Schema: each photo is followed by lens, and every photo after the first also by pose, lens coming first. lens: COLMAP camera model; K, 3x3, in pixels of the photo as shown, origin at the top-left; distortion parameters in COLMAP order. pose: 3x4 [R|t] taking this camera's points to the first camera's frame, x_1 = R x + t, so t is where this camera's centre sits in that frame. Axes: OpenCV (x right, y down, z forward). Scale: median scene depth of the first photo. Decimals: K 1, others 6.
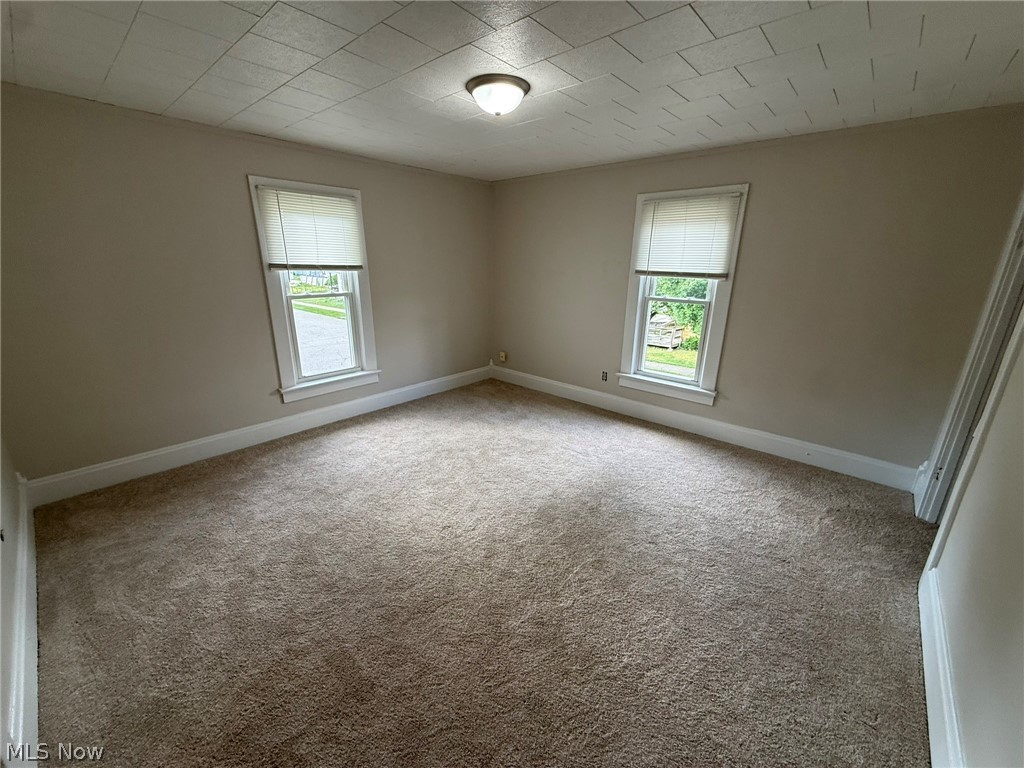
lens RADIAL K [[408.0, 0, 515.1], [0, 408.0, 381.1], [0, 0, 1]] dist [-0.001159, 0.000015]
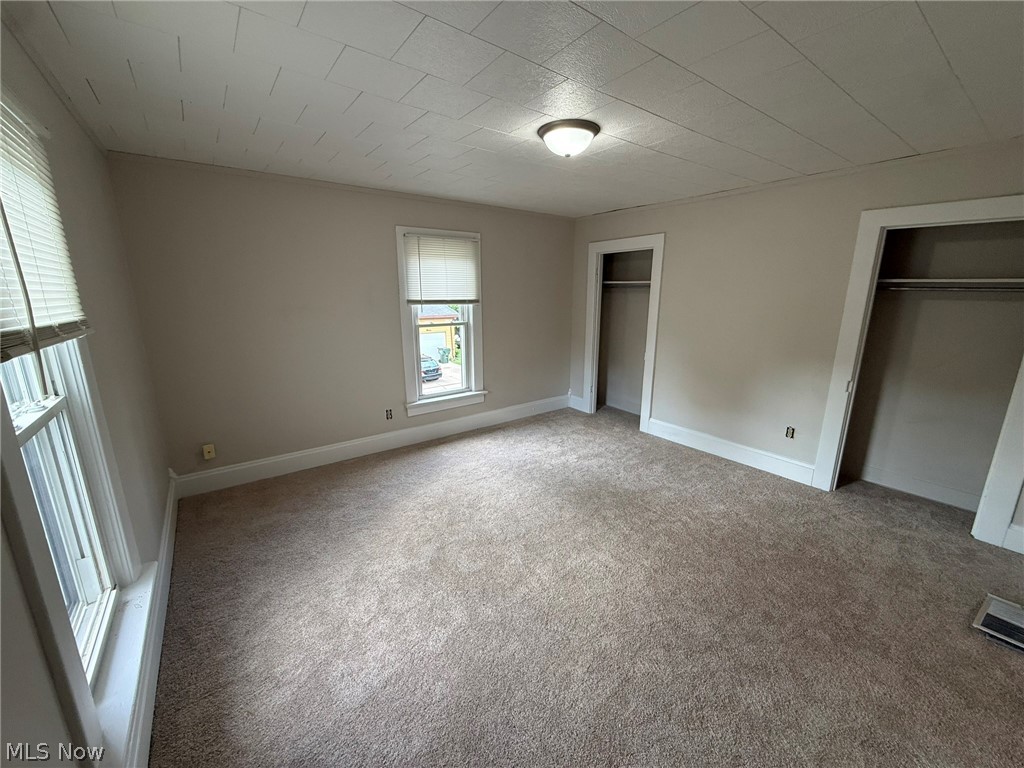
lens RADIAL K [[408.0, 0, 503.5], [0, 408.0, 381.0], [0, 0, 1]] dist [-0.001159, 0.000015]
pose [[0.205483, -0.225158, 0.952408, -0.665798], [0.285832, 0.944550, 0.161631, -0.179302], [-0.935990, 0.239017, 0.258446, 0.569998]]
